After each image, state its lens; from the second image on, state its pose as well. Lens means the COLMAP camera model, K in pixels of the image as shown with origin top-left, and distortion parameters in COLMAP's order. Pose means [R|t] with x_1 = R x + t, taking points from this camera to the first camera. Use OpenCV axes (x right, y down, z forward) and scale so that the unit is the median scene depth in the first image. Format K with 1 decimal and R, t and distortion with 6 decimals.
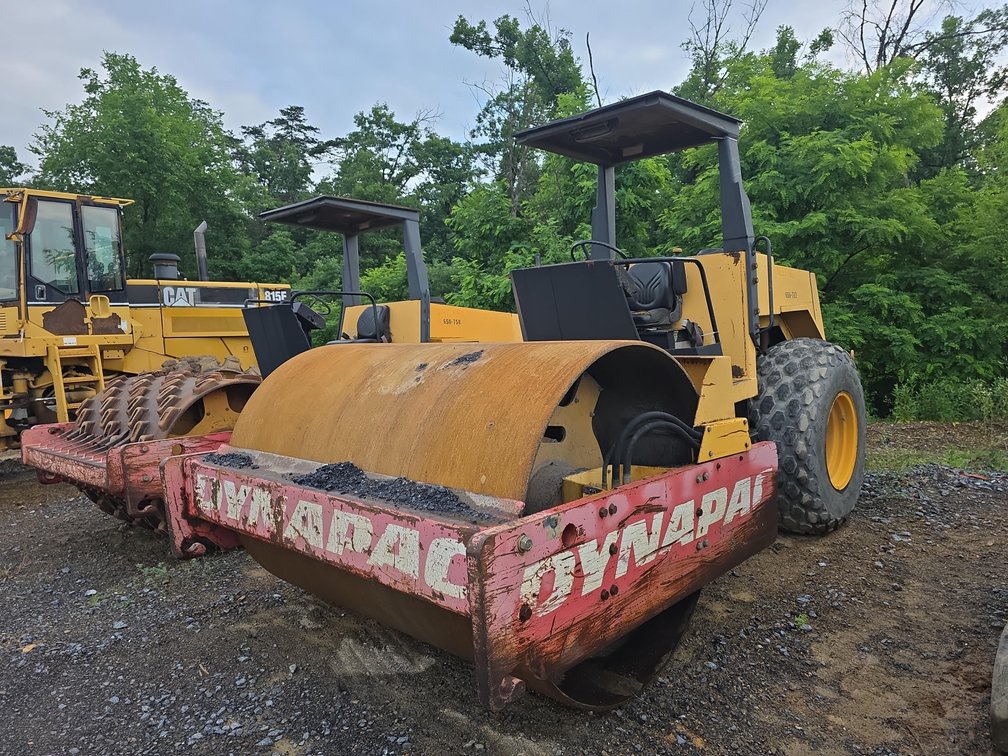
lens RADIAL K [[684.7, 0, 512.4], [0, 684.7, 378.9], [0, 0, 1]] dist [0.040607, -0.035131]
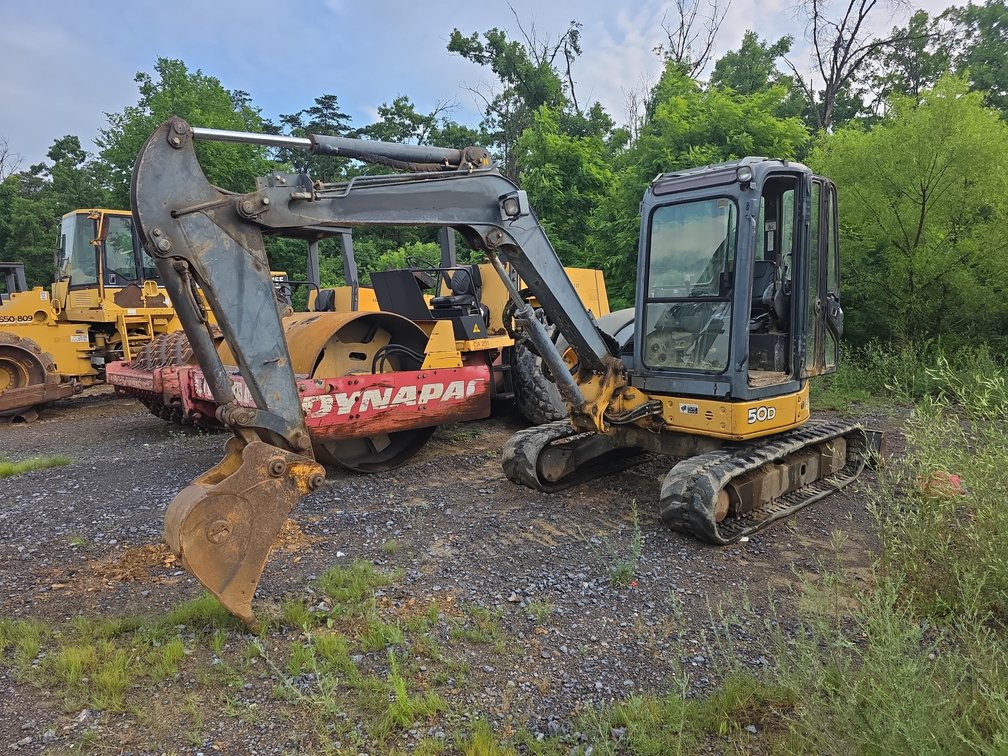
lens RADIAL K [[684.7, 0, 500.8], [0, 684.7, 382.4], [0, 0, 1]] dist [0.040607, -0.035131]
pose [[0.997061, 0.013220, -0.075466, 0.098827], [-0.010324, 0.999200, 0.038636, 0.011558], [0.075916, -0.037743, 0.996400, -0.158297]]
